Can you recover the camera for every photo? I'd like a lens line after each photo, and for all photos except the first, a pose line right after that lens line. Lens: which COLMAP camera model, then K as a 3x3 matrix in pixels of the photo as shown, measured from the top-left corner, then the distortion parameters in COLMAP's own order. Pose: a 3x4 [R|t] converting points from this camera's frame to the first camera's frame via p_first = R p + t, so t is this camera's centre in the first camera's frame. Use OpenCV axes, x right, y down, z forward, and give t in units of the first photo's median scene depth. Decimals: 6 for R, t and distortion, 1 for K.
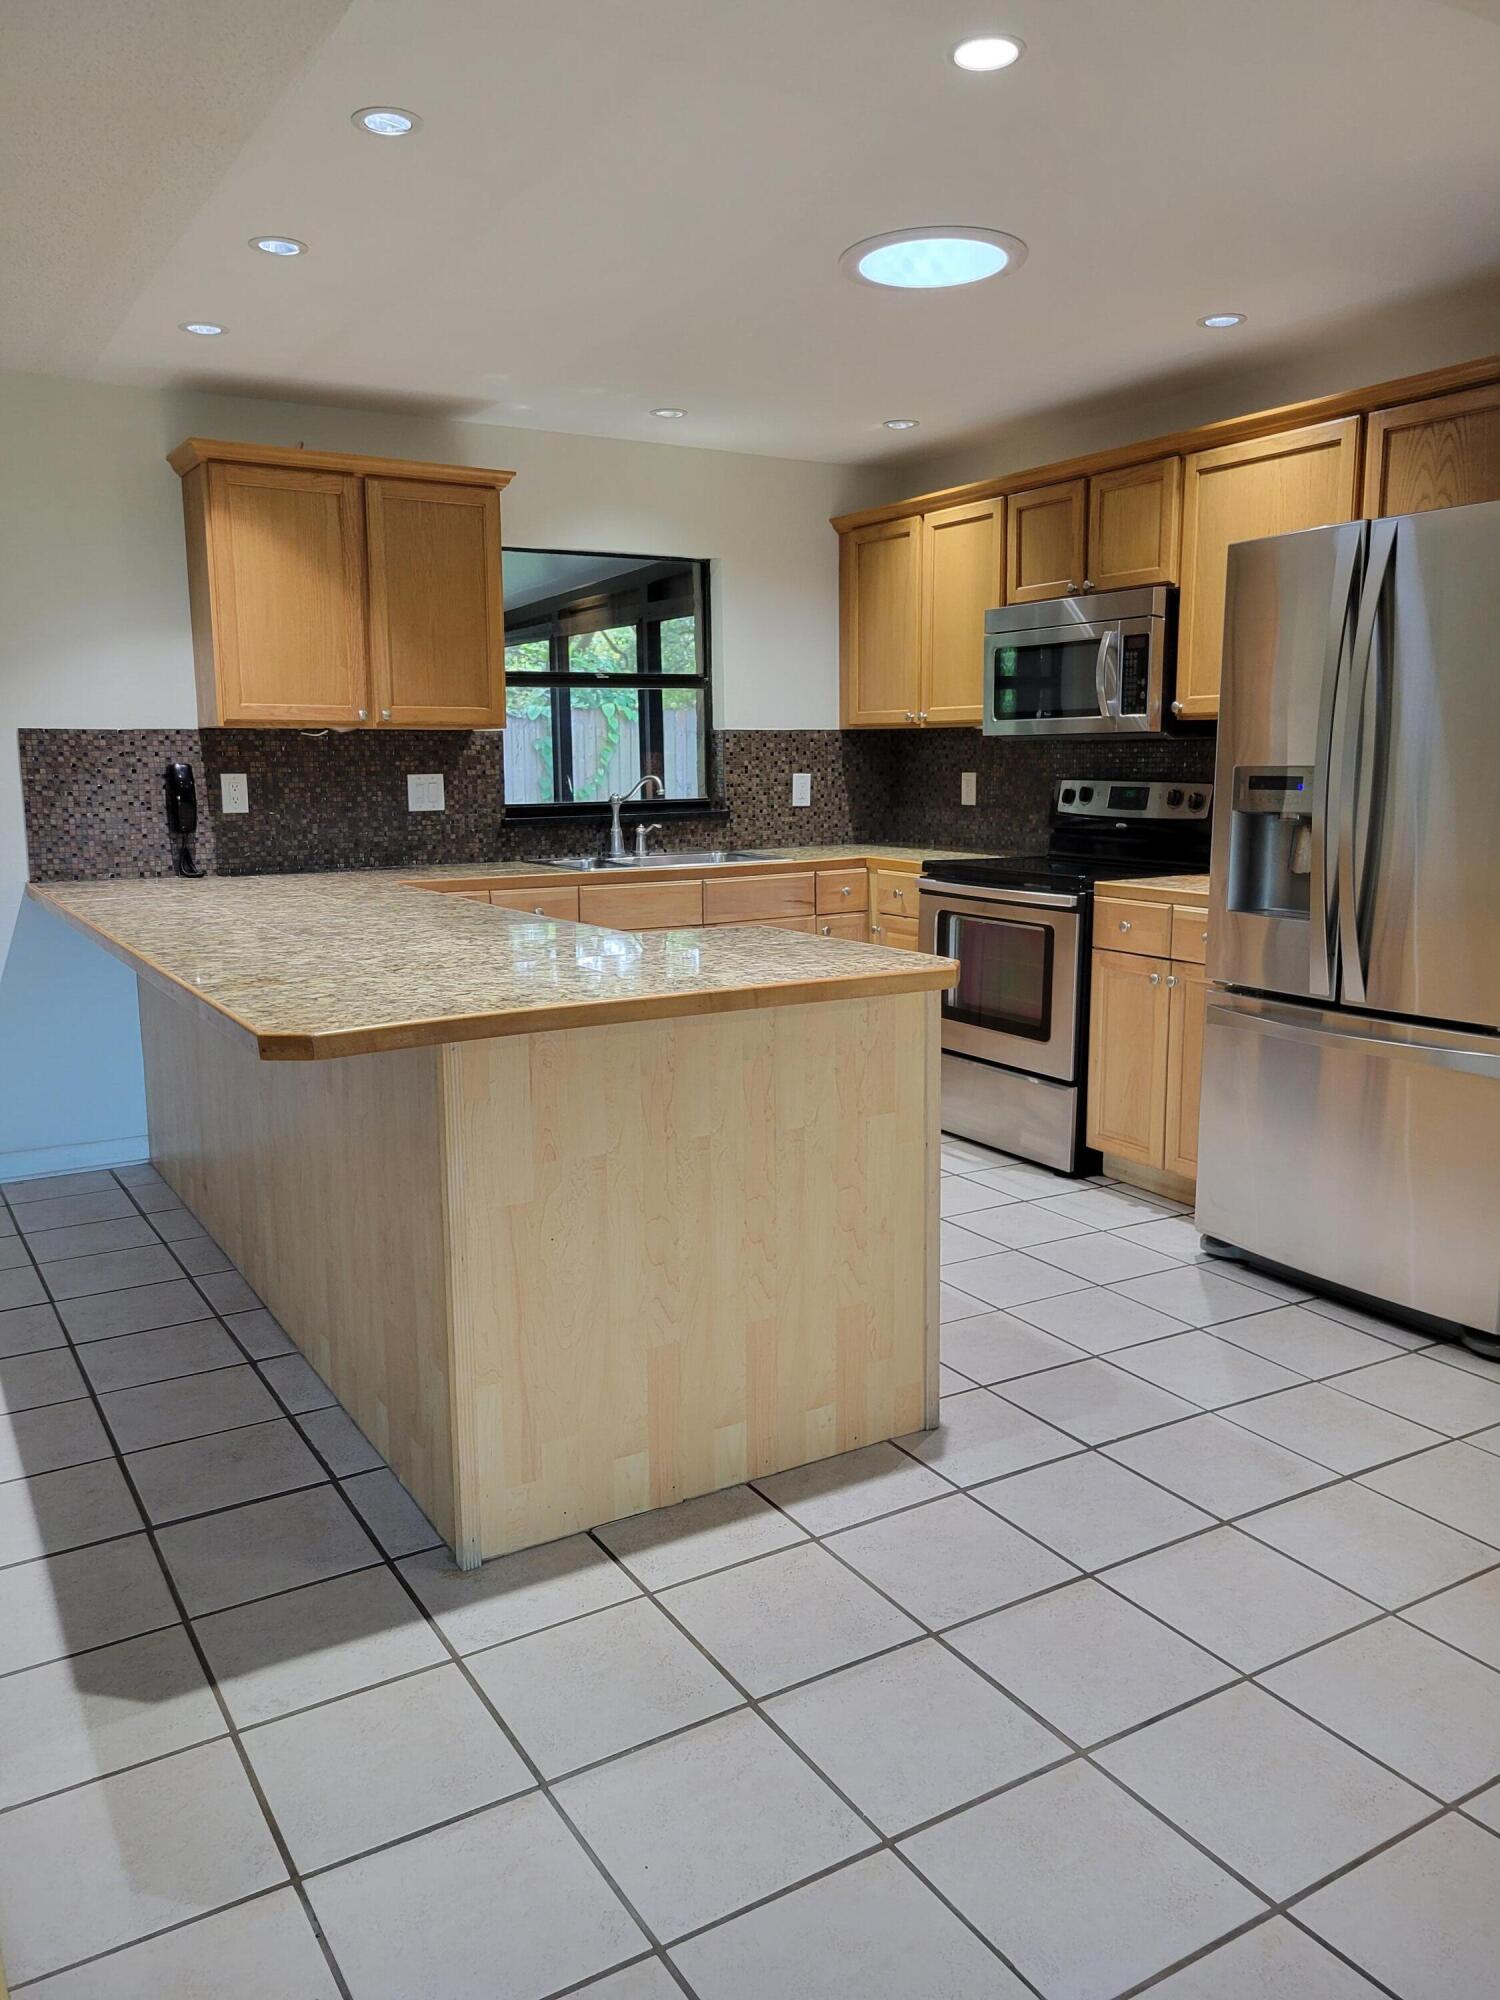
lens RADIAL K [[1496.3, 0, 757.5], [0, 1496.3, 1006.4], [0, 0, 1]] dist [0.062189, -0.015775]
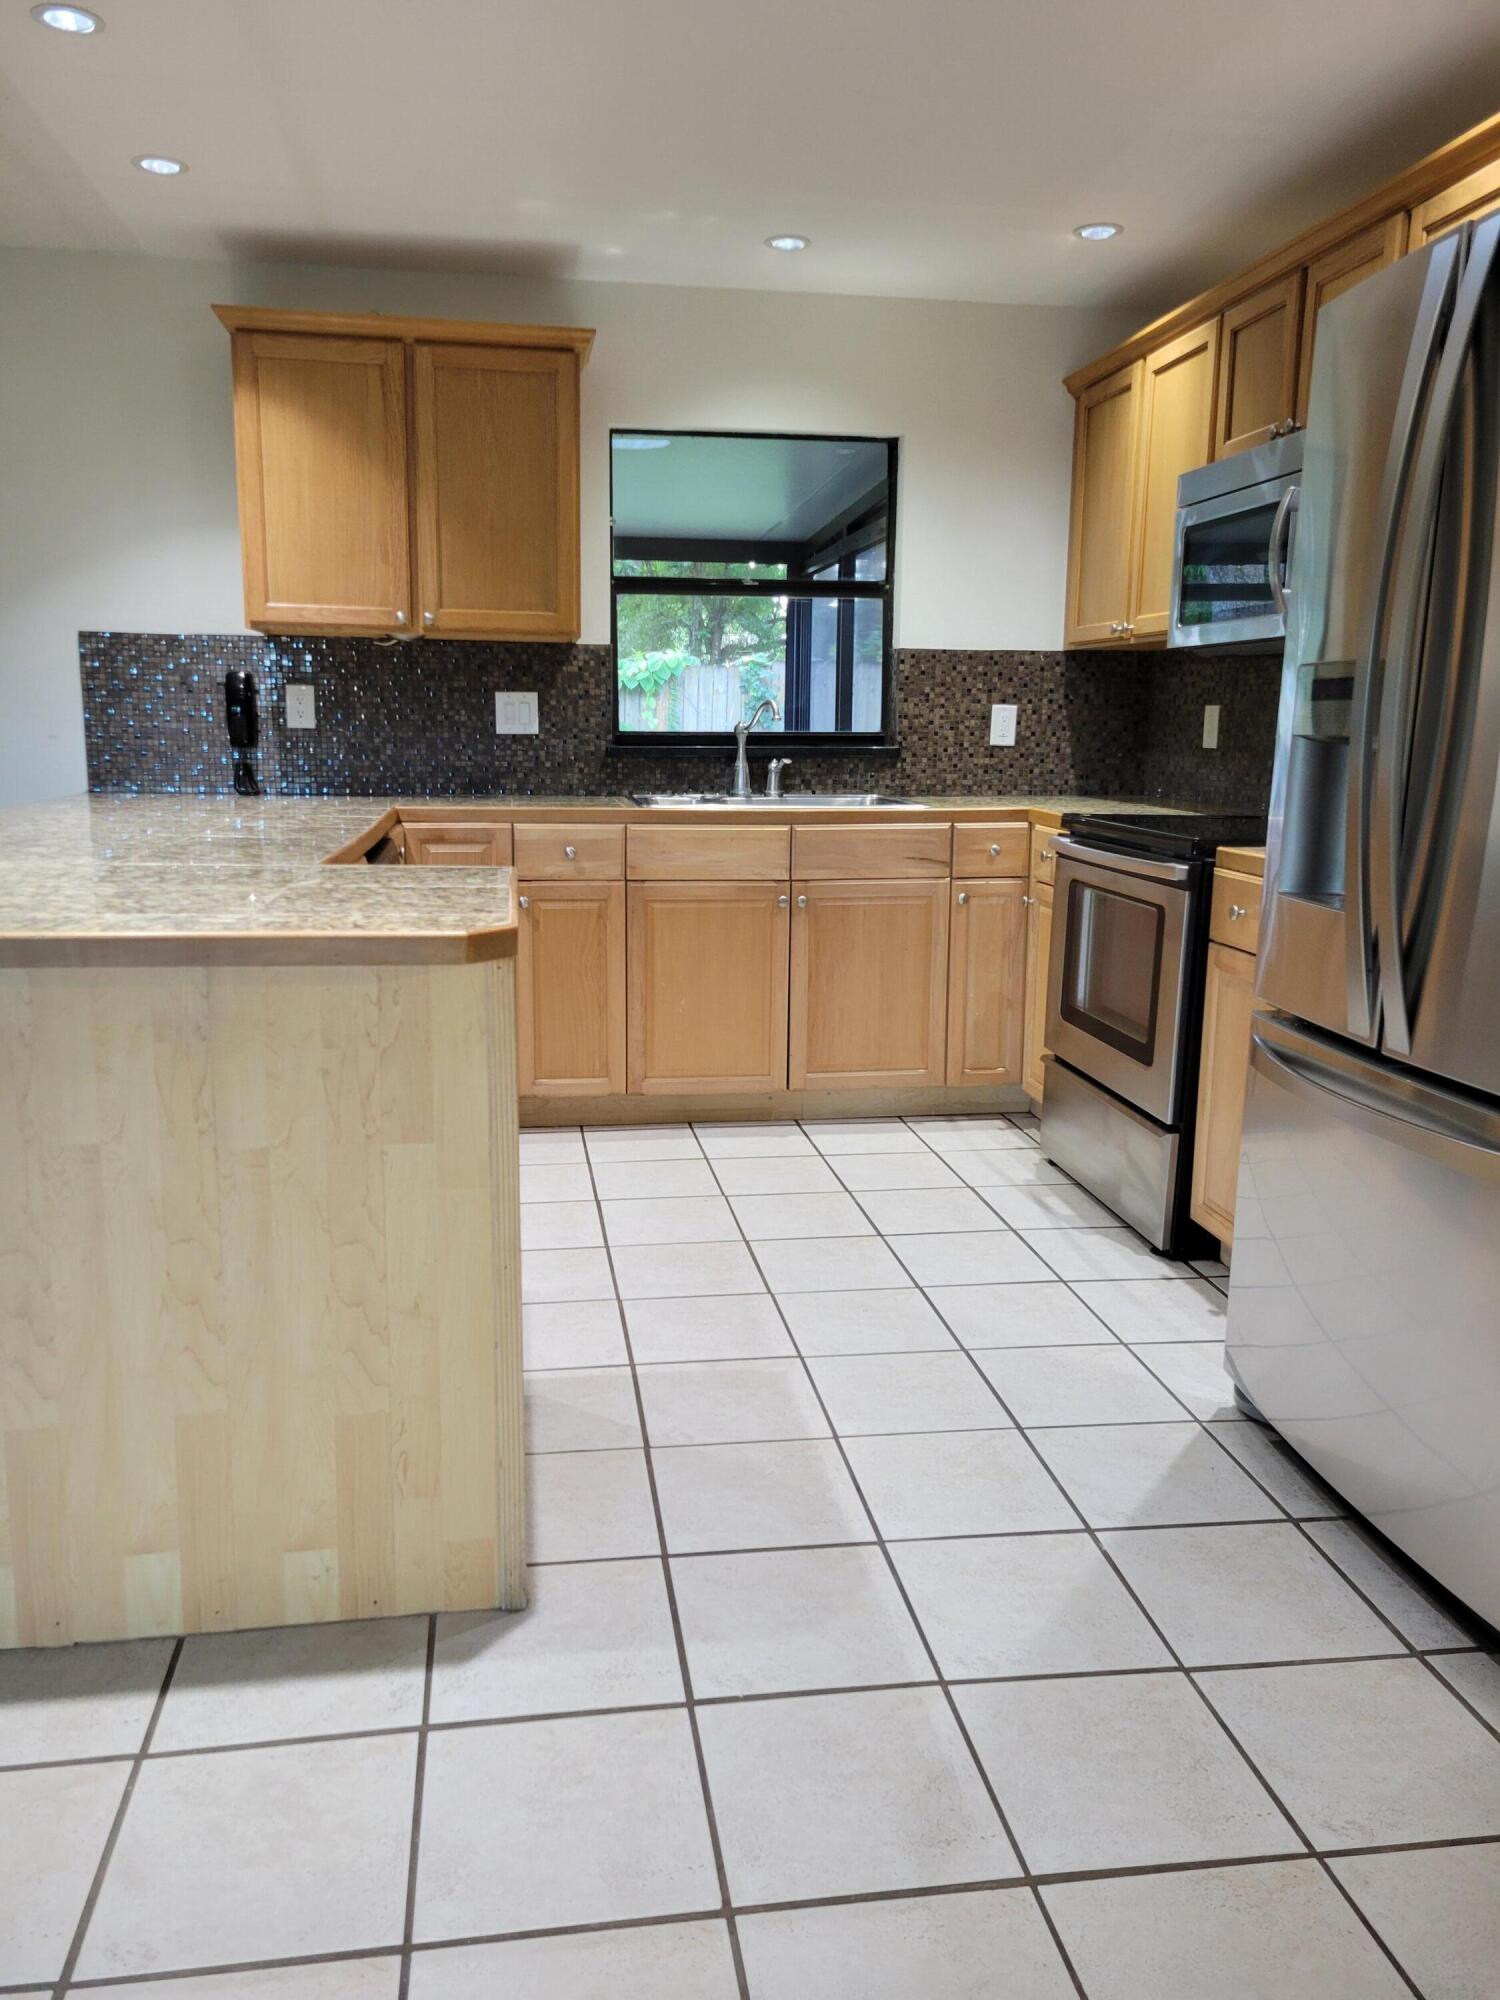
lens RADIAL K [[1496.3, 0, 748.9], [0, 1496.3, 1005.3], [0, 0, 1]] dist [0.062189, -0.015775]
pose [[0.923829, 0.091254, -0.371770, 0.268270], [-0.083468, 0.995823, 0.037018, -0.015843], [0.373595, -0.003167, 0.927587, 0.244211]]
